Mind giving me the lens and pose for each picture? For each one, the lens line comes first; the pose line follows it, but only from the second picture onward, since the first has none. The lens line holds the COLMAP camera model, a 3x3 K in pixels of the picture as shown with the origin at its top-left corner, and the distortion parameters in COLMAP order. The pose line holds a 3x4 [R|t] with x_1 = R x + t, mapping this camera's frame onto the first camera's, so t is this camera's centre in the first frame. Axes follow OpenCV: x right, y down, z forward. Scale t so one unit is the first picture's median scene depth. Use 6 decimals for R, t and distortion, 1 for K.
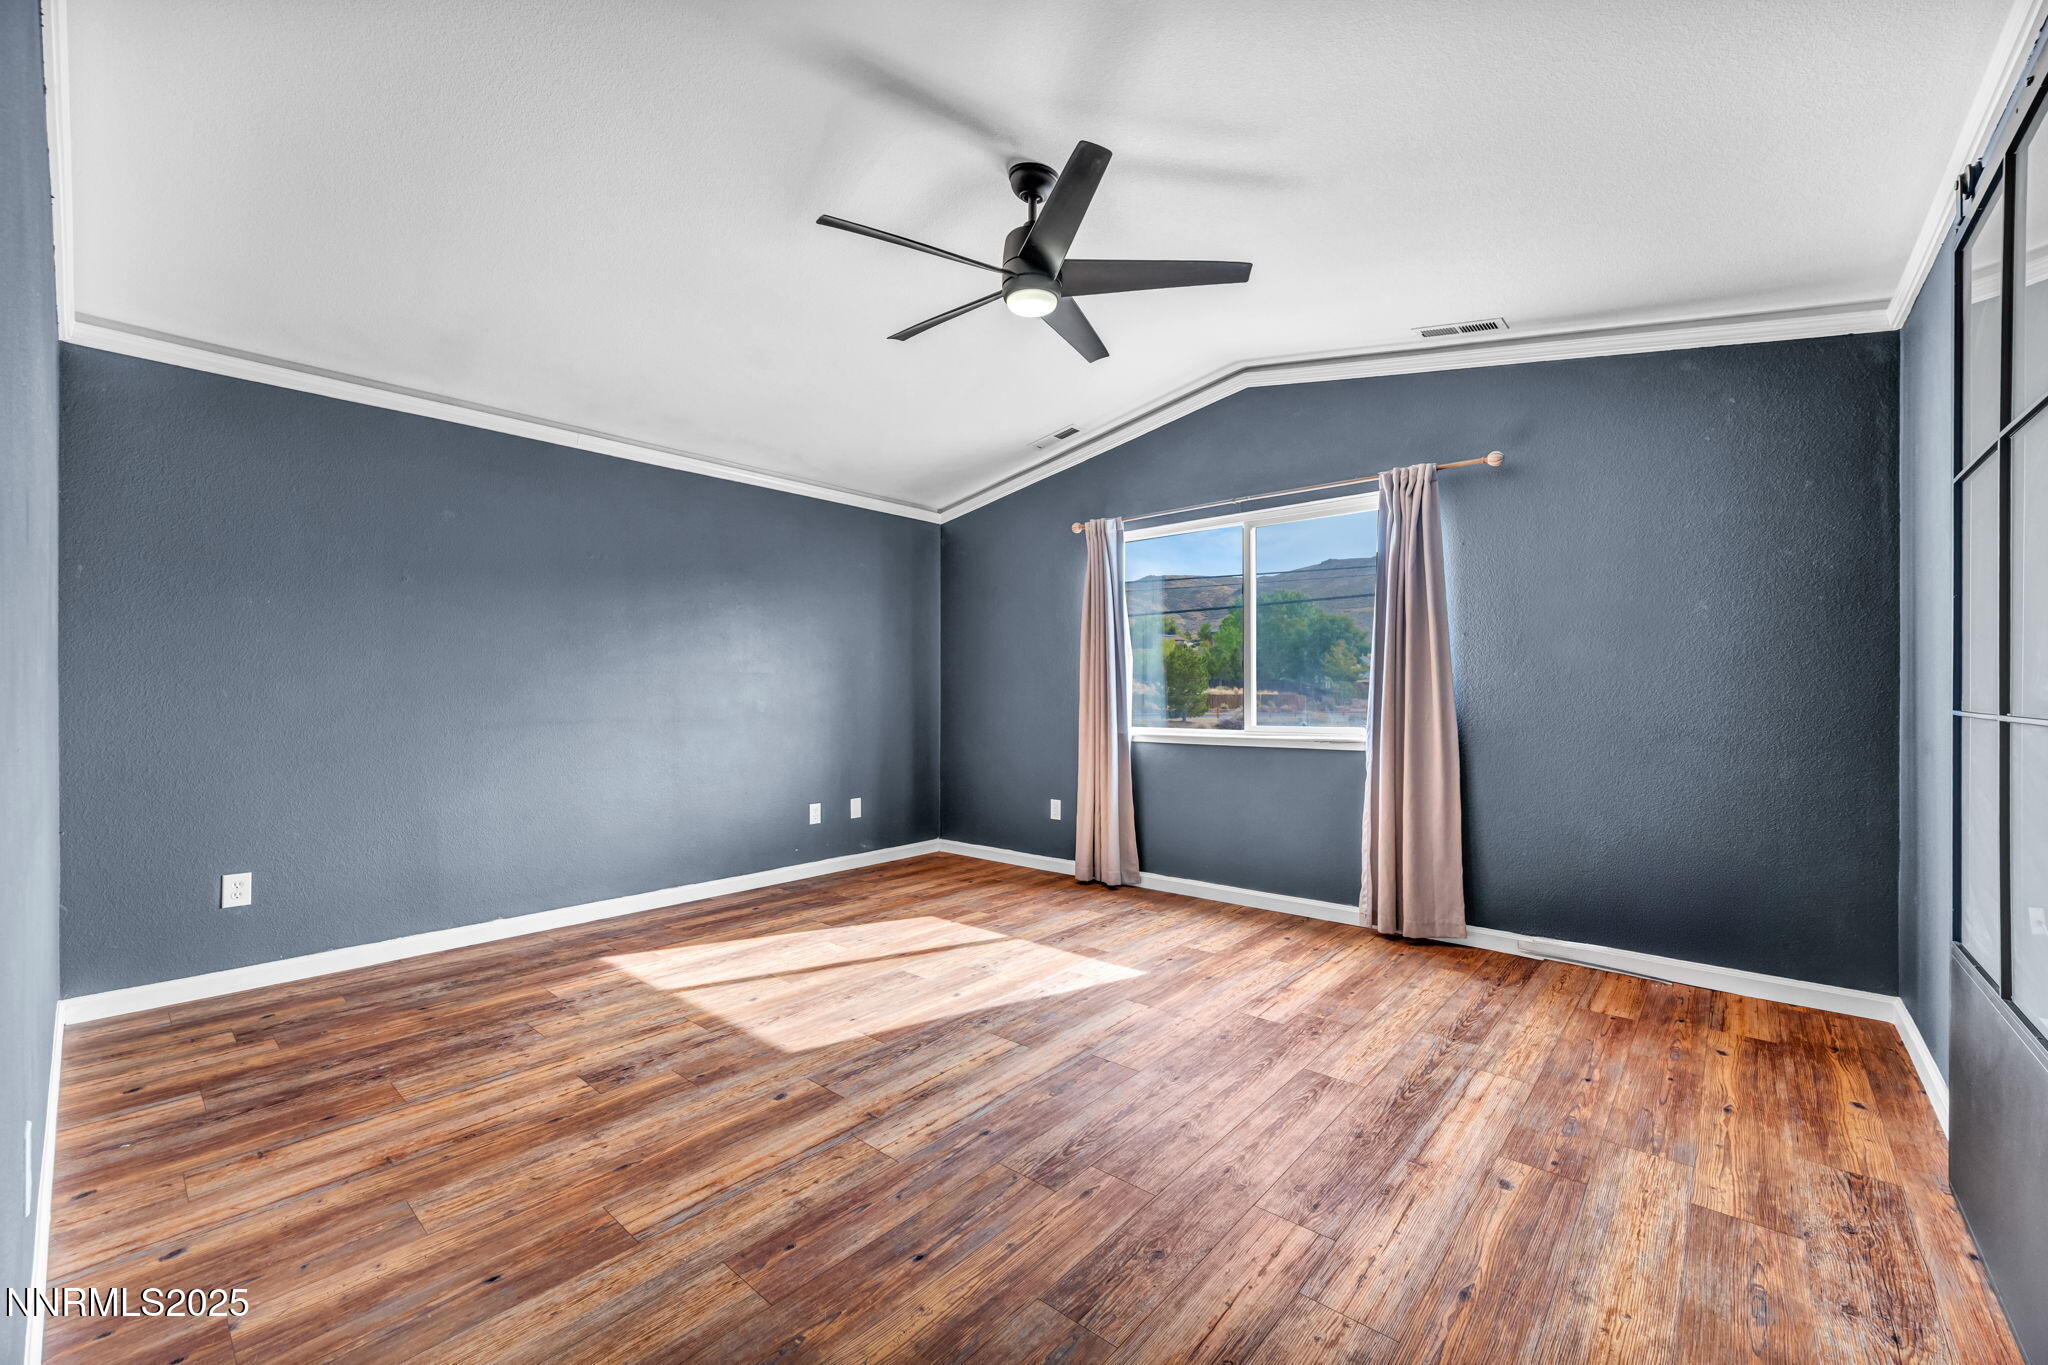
lens RADIAL K [[819.1, 0, 1017.5], [0, 819.1, 684.5], [0, 0, 1]] dist [0.001620, 0.000198]
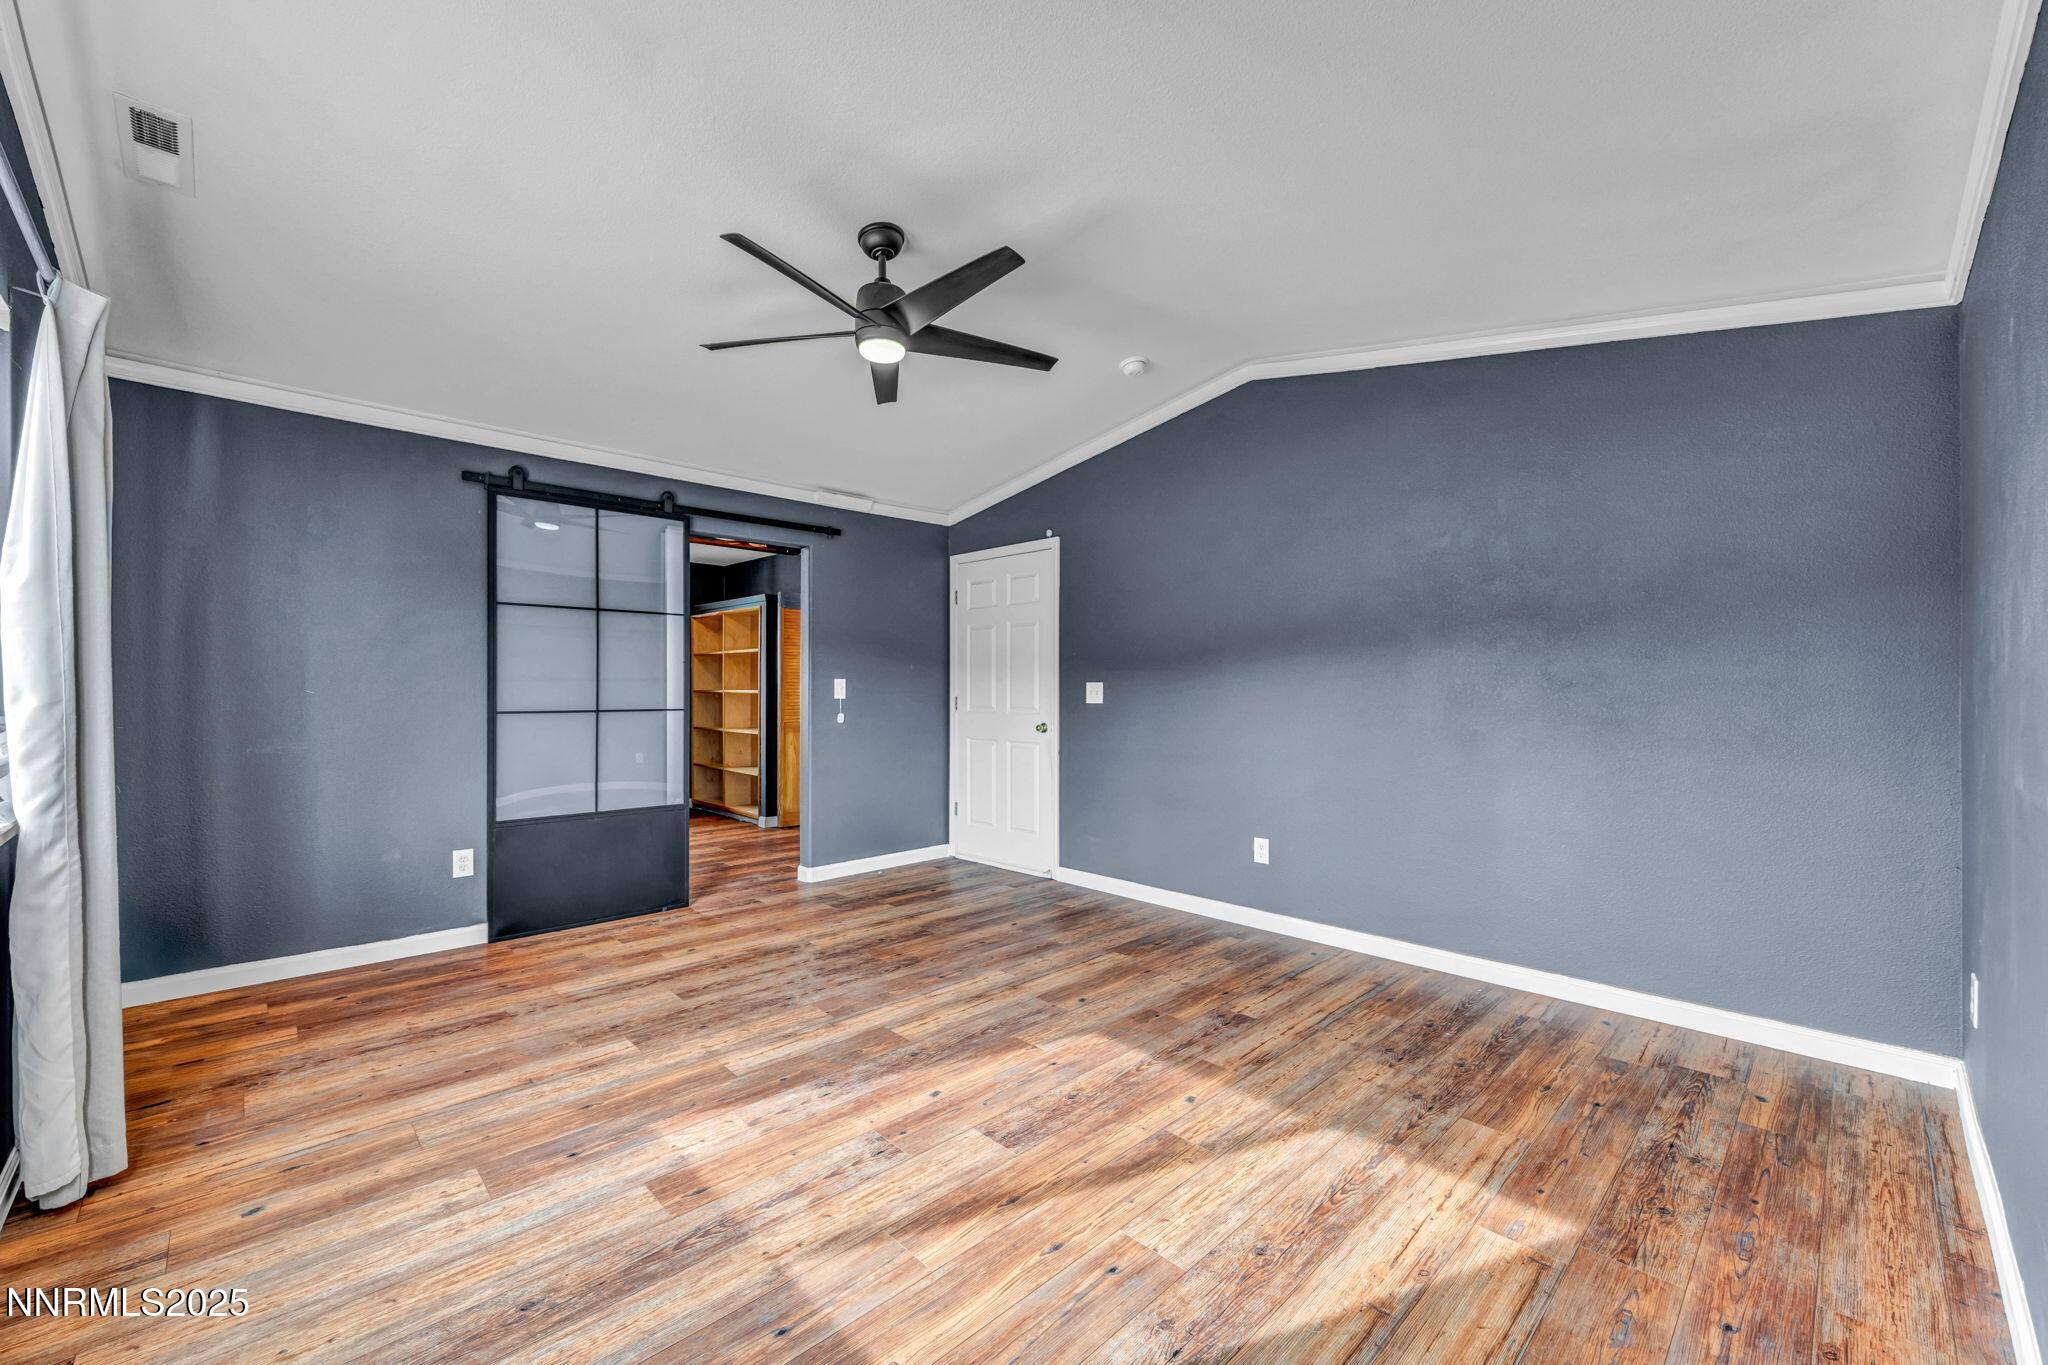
lens RADIAL K [[819.1, 0, 1017.5], [0, 819.1, 684.5], [0, 0, 1]] dist [0.001620, 0.000198]
pose [[-0.997126, 0.003882, 0.075666, -0.249382], [0.002830, 0.999898, -0.014007, -0.006591], [-0.075712, -0.013753, -0.997035, 2.073727]]
